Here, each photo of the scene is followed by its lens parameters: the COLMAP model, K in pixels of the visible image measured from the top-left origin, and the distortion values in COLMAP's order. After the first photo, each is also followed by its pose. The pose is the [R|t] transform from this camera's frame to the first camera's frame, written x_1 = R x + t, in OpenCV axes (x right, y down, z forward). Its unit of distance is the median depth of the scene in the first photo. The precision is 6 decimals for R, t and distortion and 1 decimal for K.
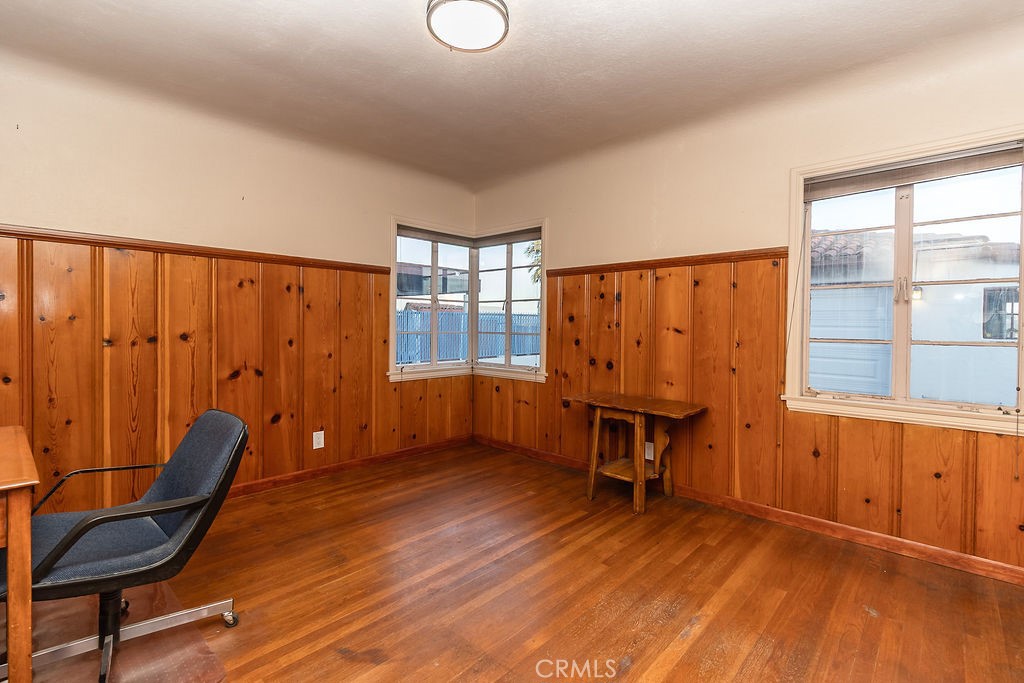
lens RADIAL K [[480.0, 0, 513.5], [0, 480.0, 335.1], [0, 0, 1]] dist [0.001875, -0.000333]
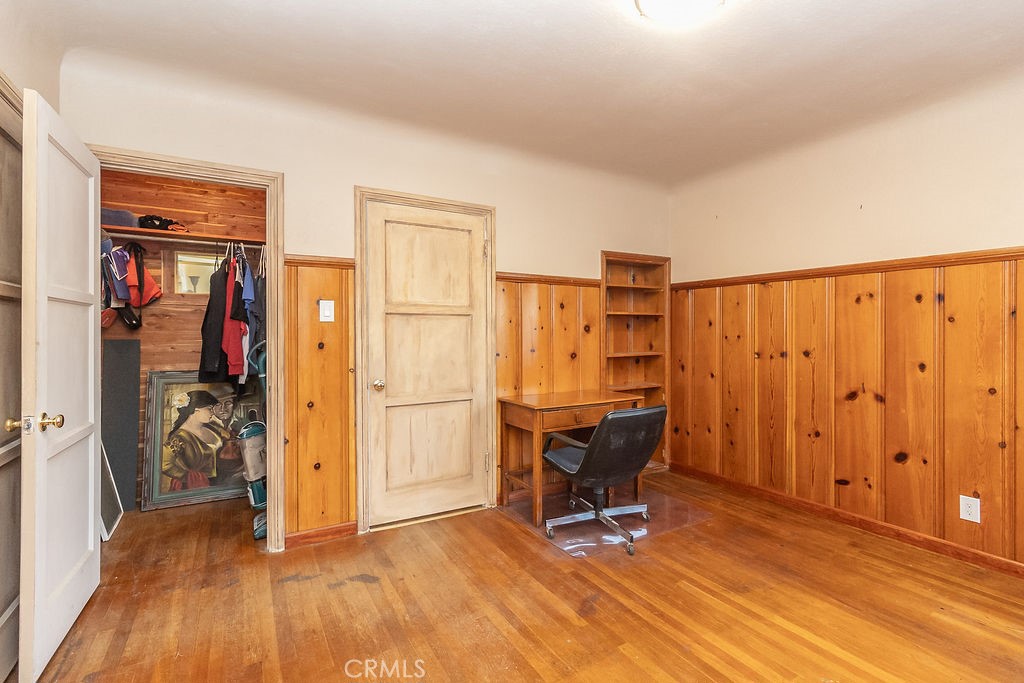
lens RADIAL K [[480.0, 0, 514.2], [0, 480.0, 336.3], [0, 0, 1]] dist [0.001875, -0.000333]
pose [[-0.294950, -0.000693, -0.955512, 0.517784], [-0.024864, 0.999667, 0.006950, -0.024771], [0.955189, 0.025807, -0.294869, 0.634978]]
